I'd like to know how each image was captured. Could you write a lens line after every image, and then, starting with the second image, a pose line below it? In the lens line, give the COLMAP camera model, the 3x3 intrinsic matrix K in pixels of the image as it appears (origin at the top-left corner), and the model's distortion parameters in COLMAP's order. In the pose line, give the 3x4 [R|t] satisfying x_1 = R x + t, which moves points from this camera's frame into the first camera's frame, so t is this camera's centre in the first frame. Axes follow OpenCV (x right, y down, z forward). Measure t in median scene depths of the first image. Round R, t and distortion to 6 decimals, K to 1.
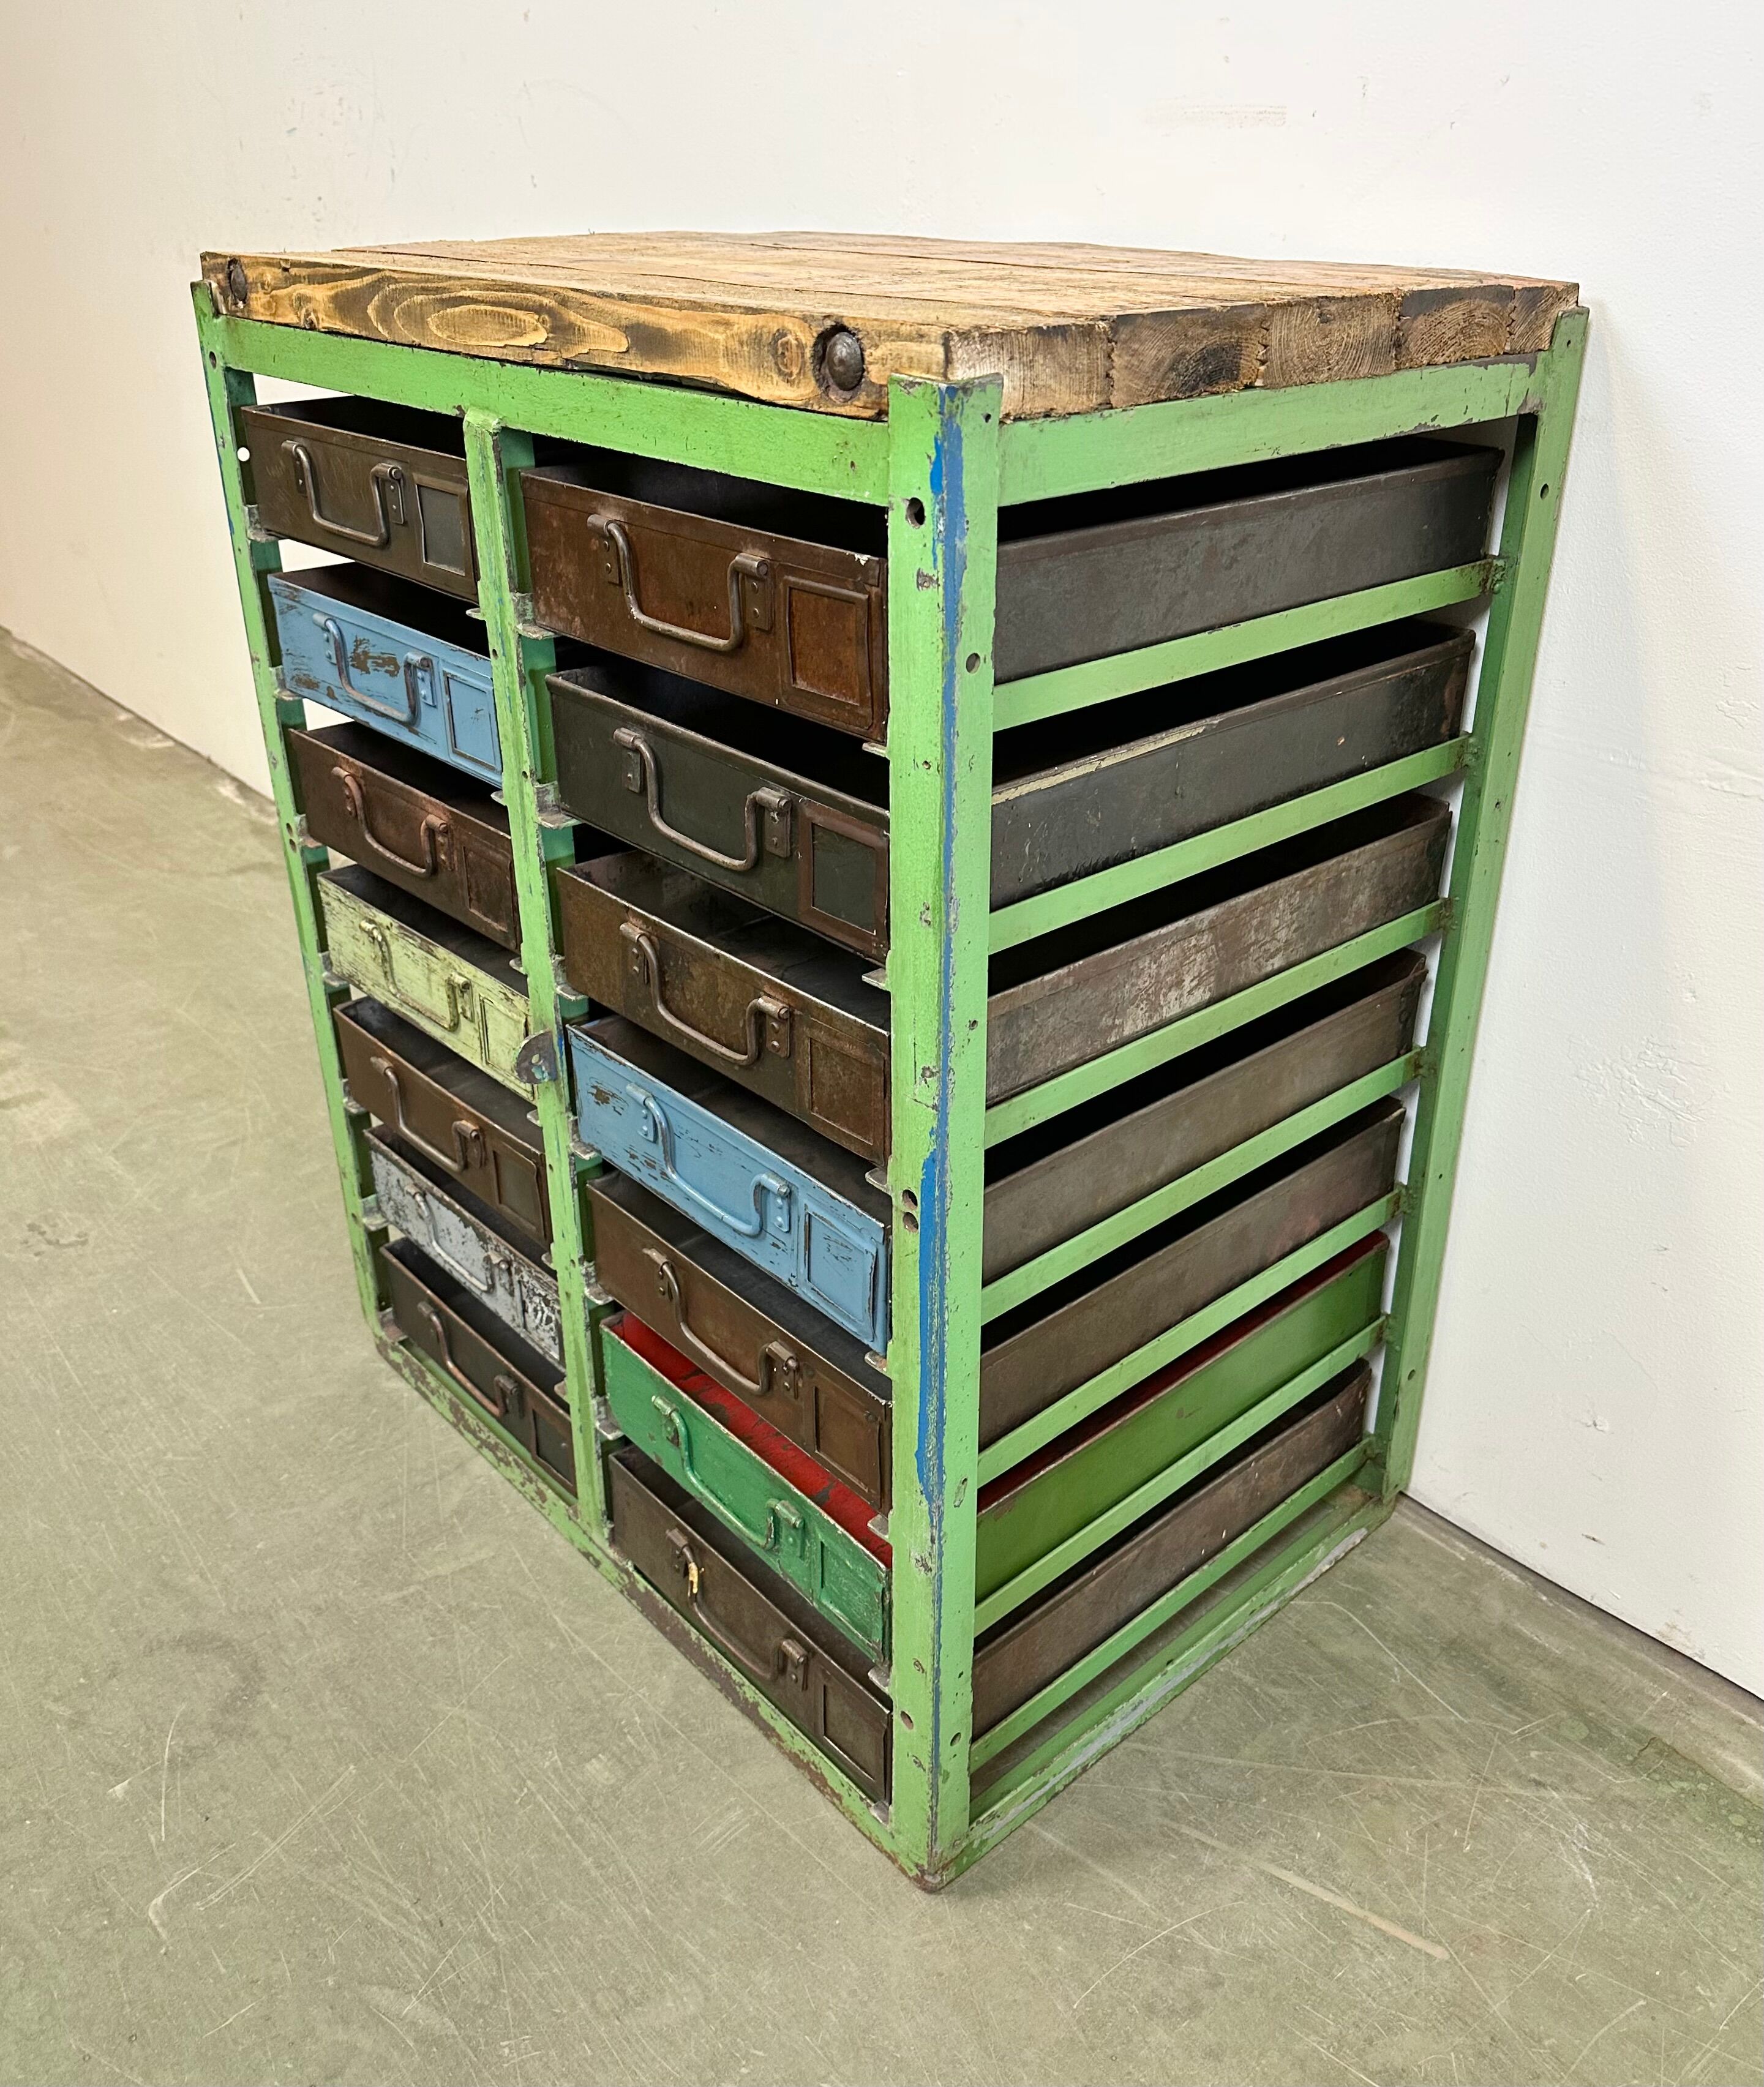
lens RADIAL K [[1739.6, 0, 918.8], [0, 1739.6, 966.4], [0, 0, 1]] dist [0.035673, -0.014661]
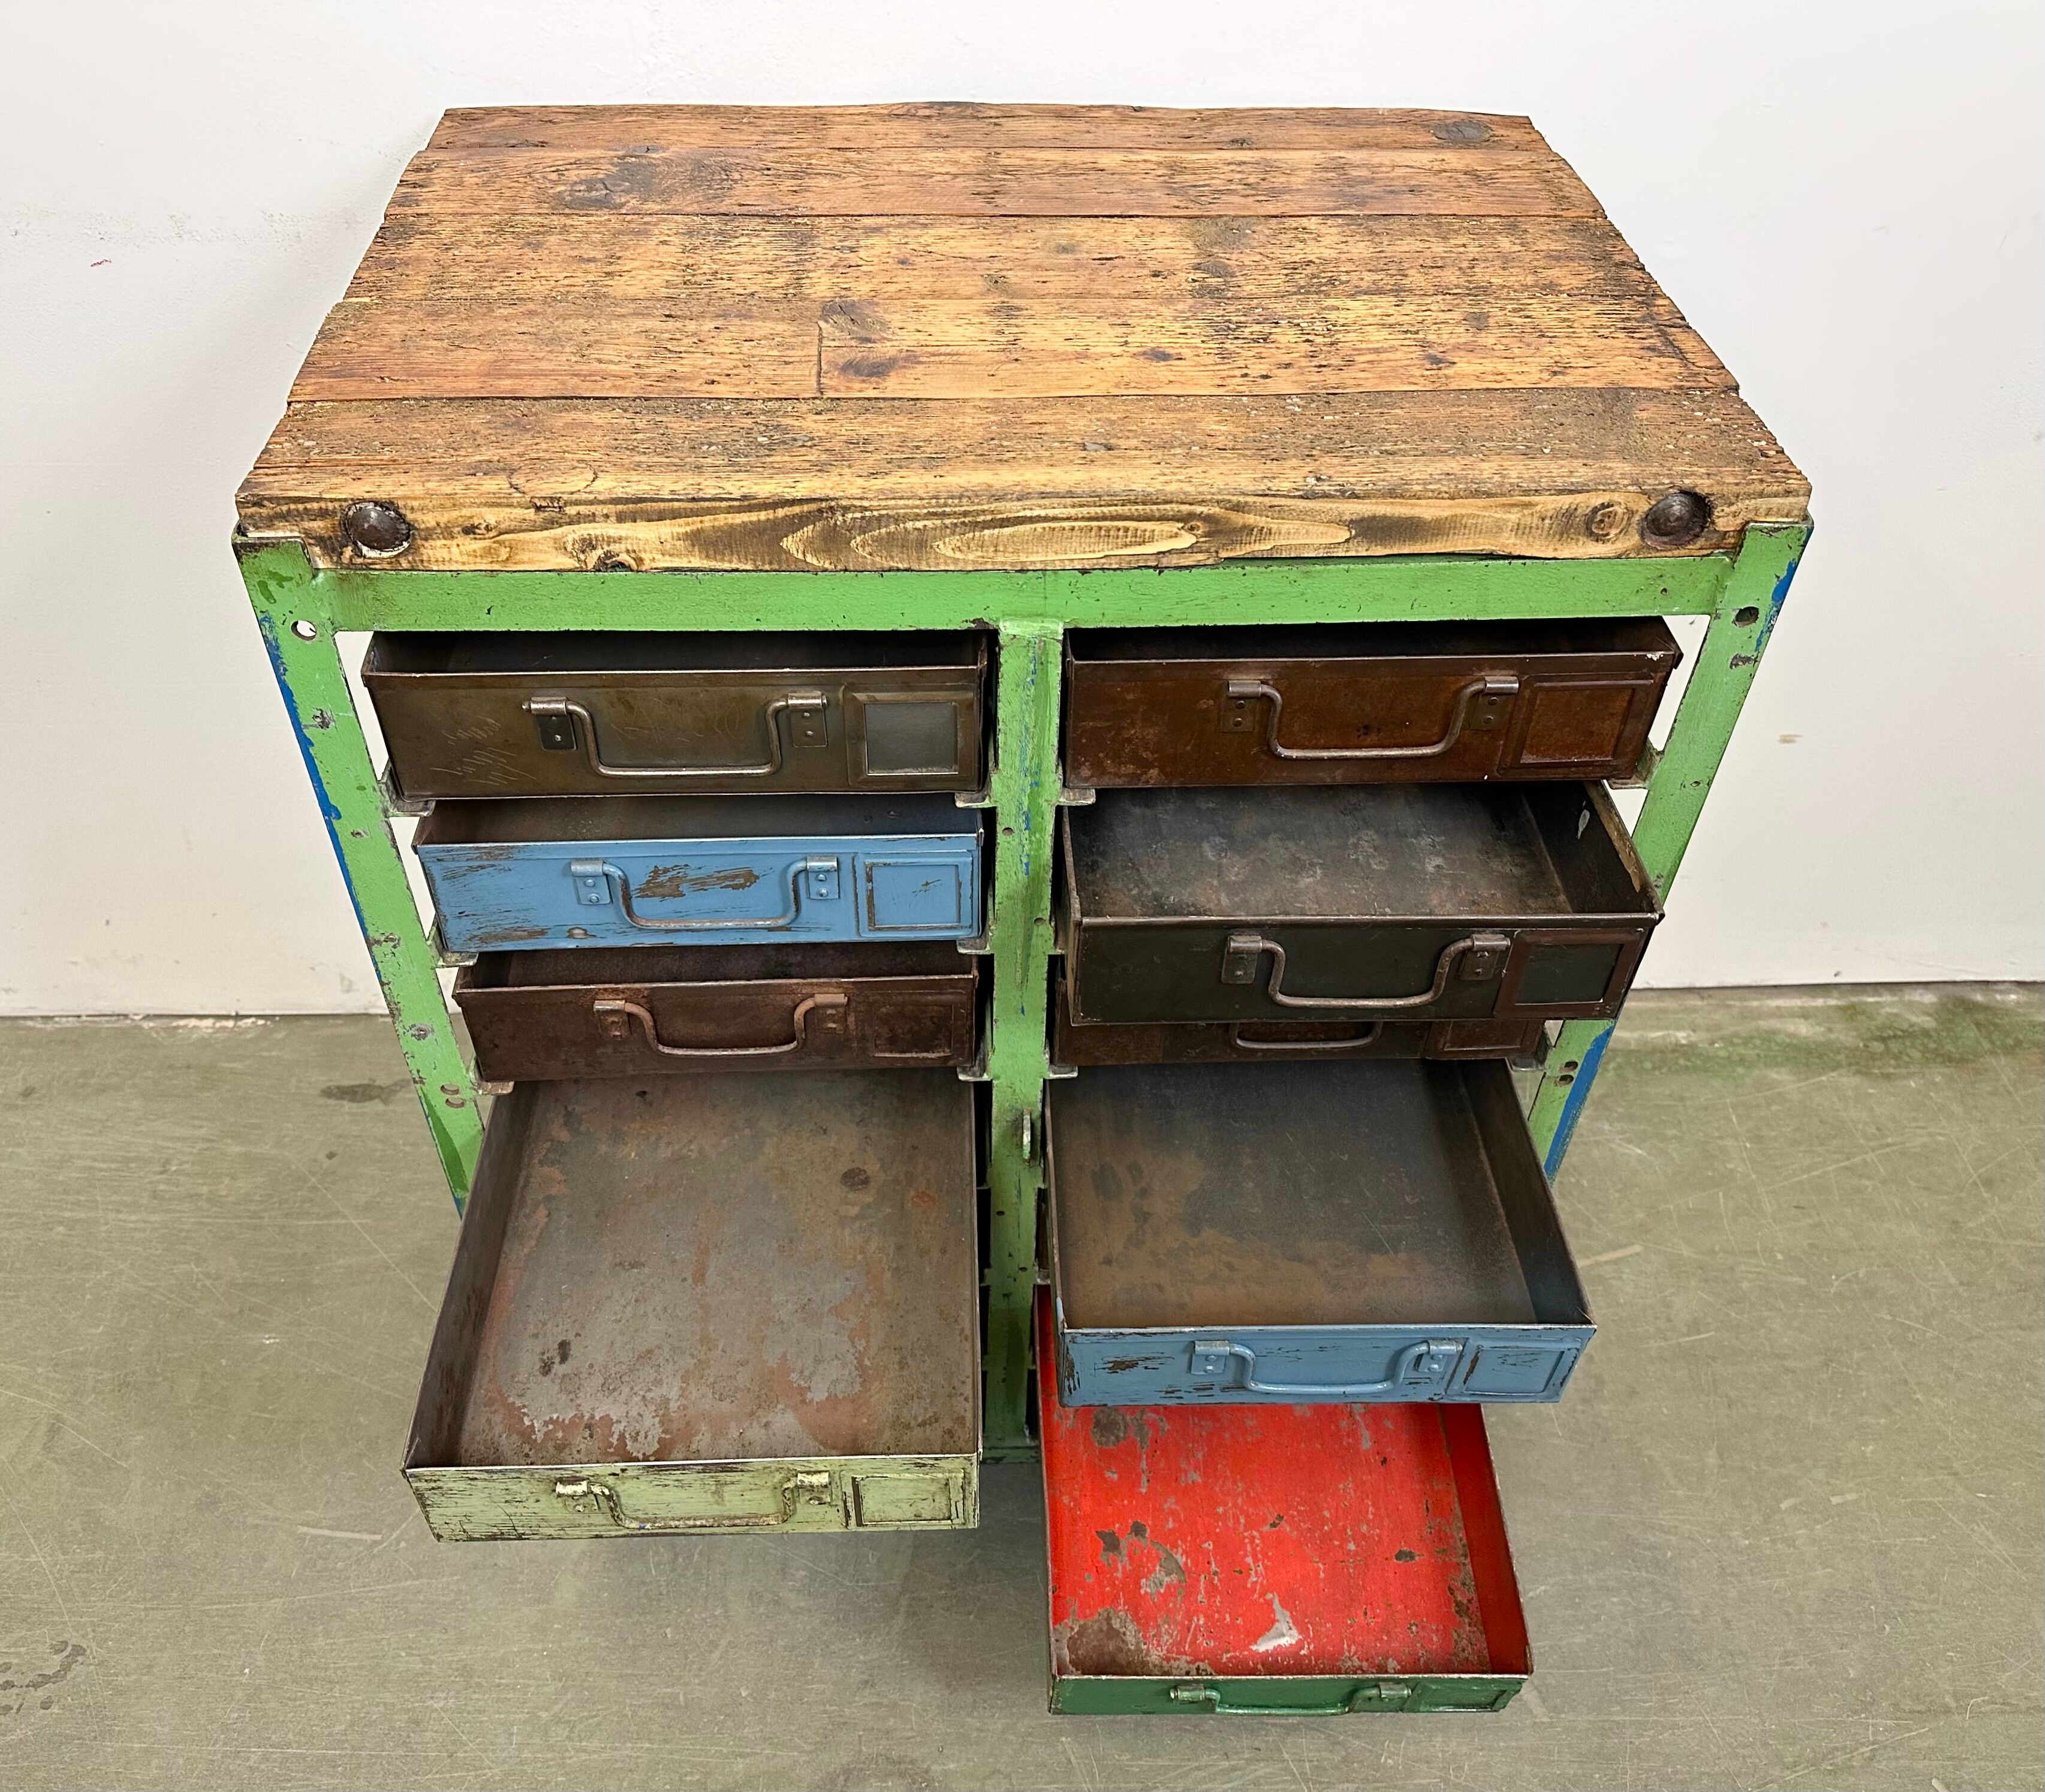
lens RADIAL K [[1697.2, 0, 995.9], [0, 1697.2, 907.7], [0, 0, 1]] dist [0.136569, -0.225727]
pose [[0.648143, -0.522549, 0.553943, -0.796448], [0.312287, 0.845826, 0.432498, -0.556601], [-0.694541, -0.107332, 0.711401, 0.358327]]
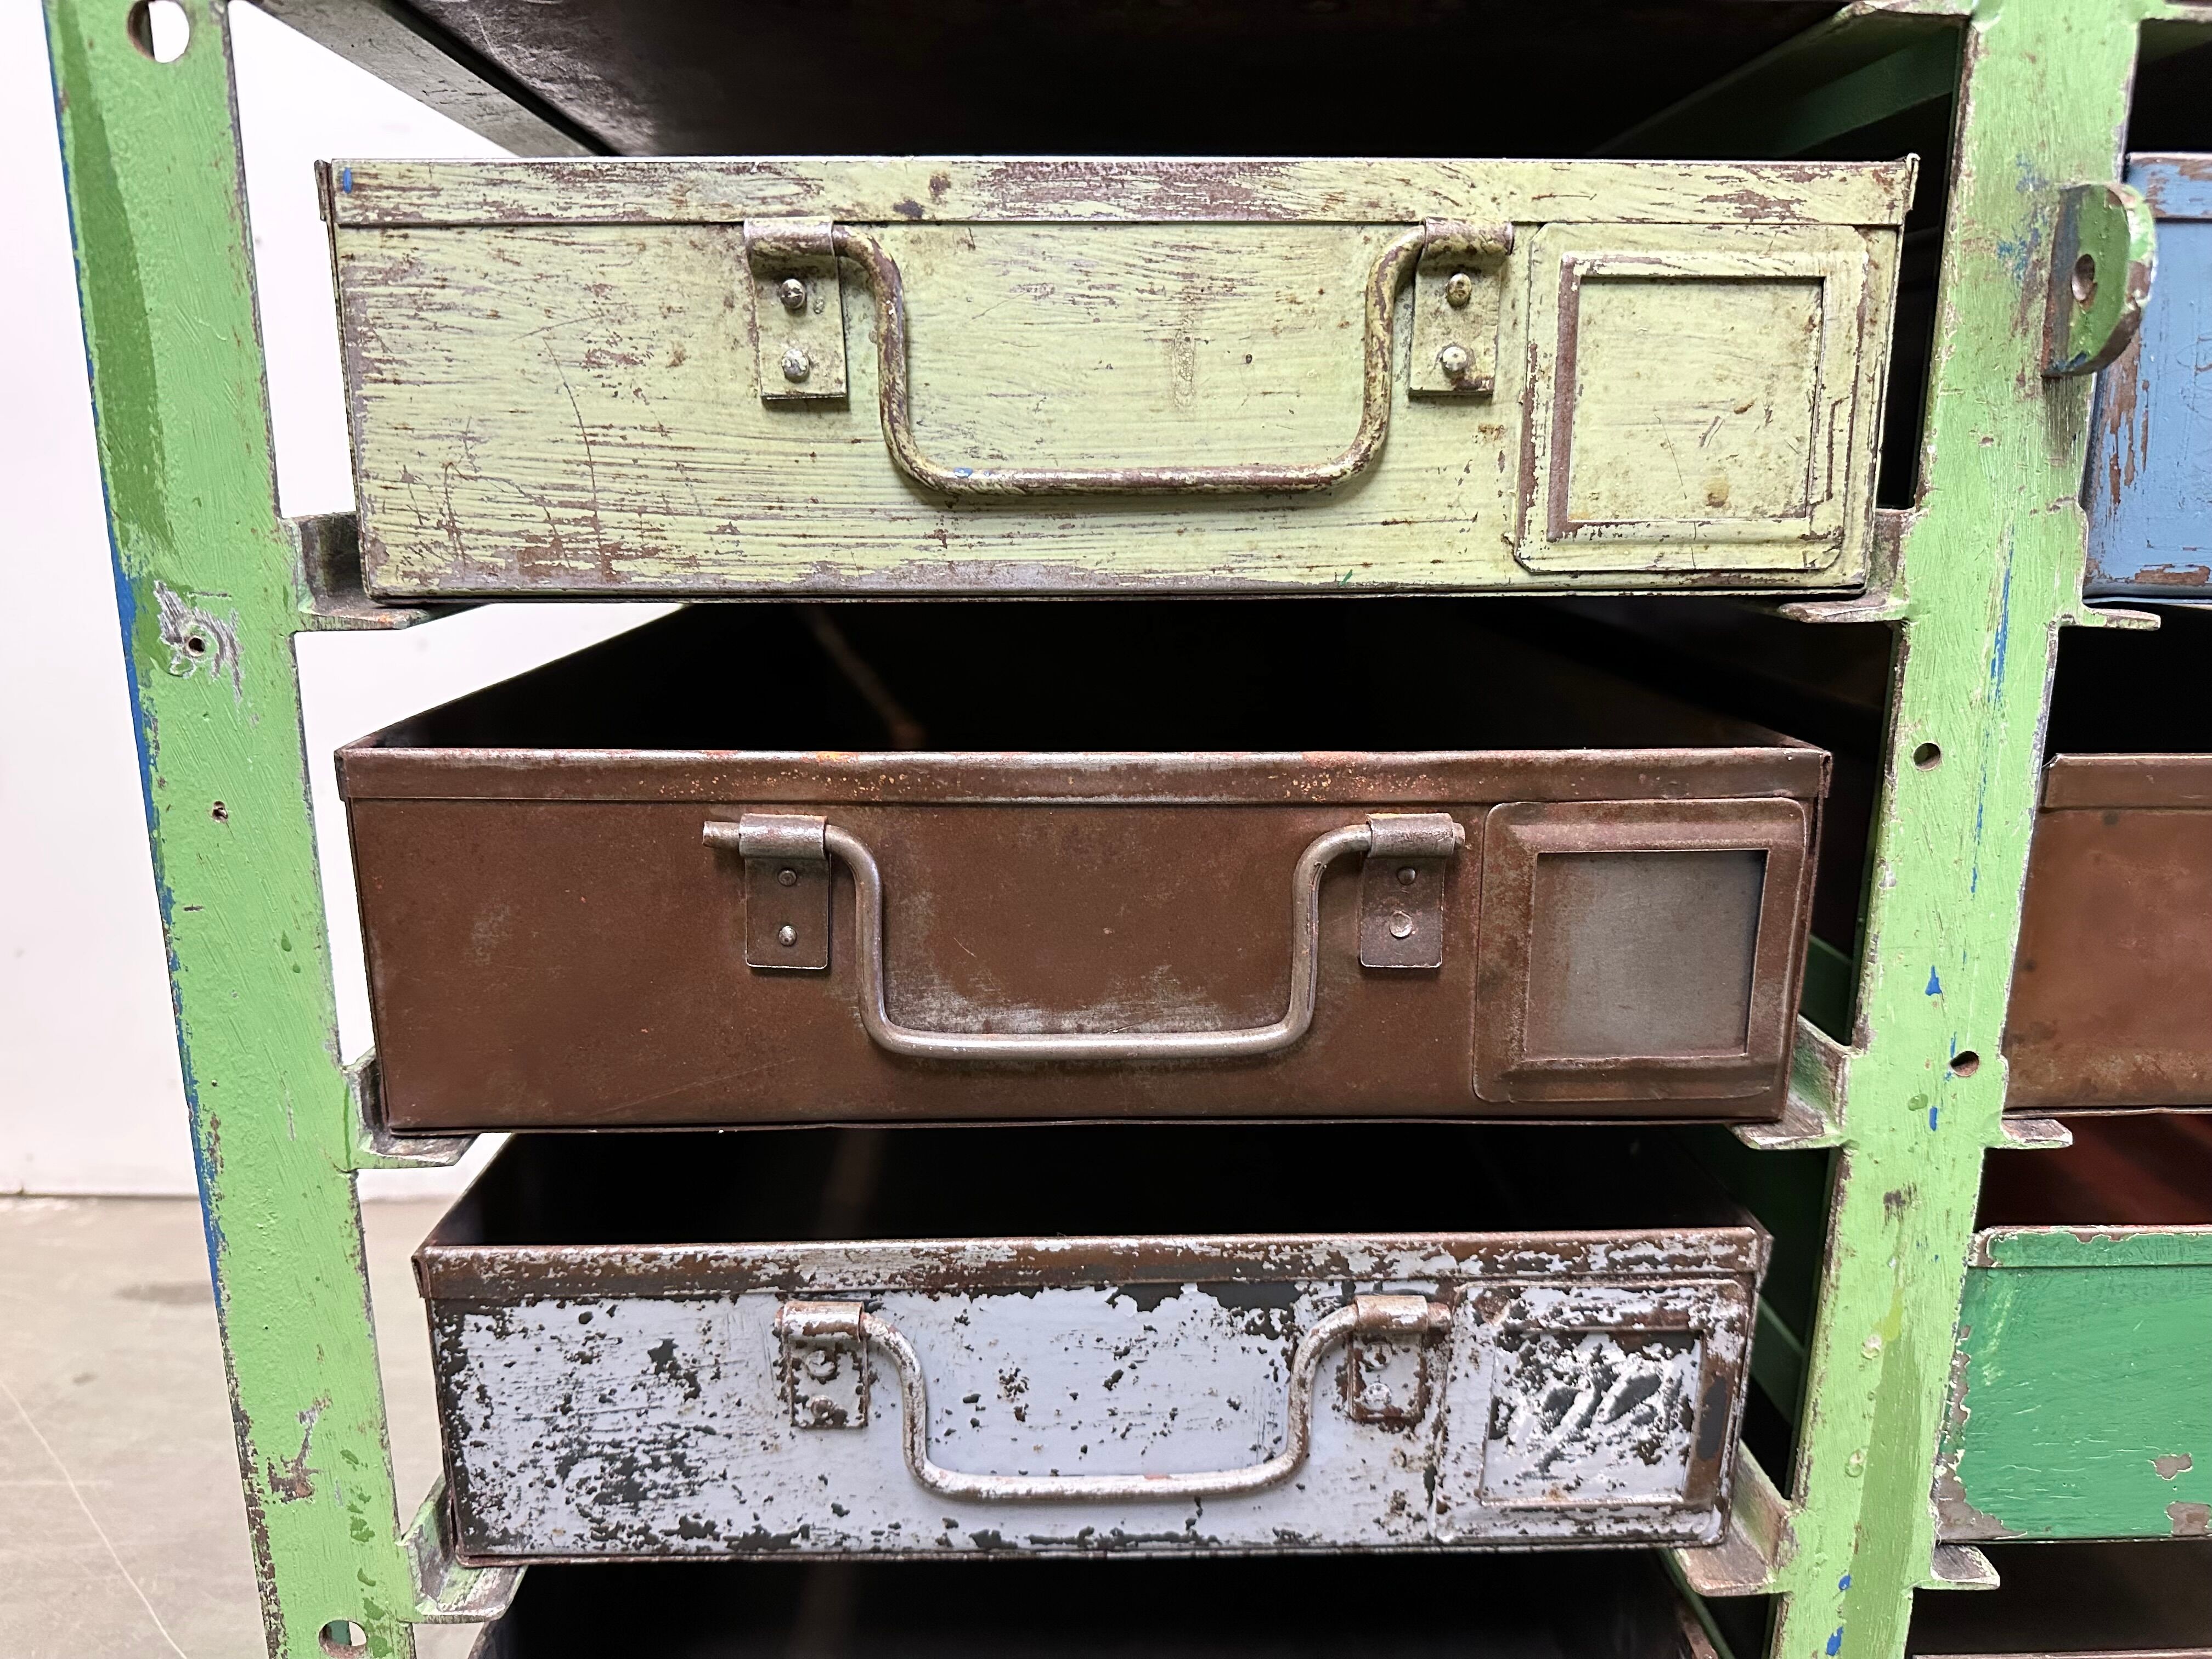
lens RADIAL K [[1663.8, 0, 1106.0], [0, 1663.8, 829.5], [0, 0, 1]] dist [0.038861, -0.087509]
pose [[0.658905, -0.177666, 0.730943, -0.616947], [0.318026, 0.946388, -0.056650, 0.116976], [-0.681691, 0.269786, 0.680083, 1.061557]]
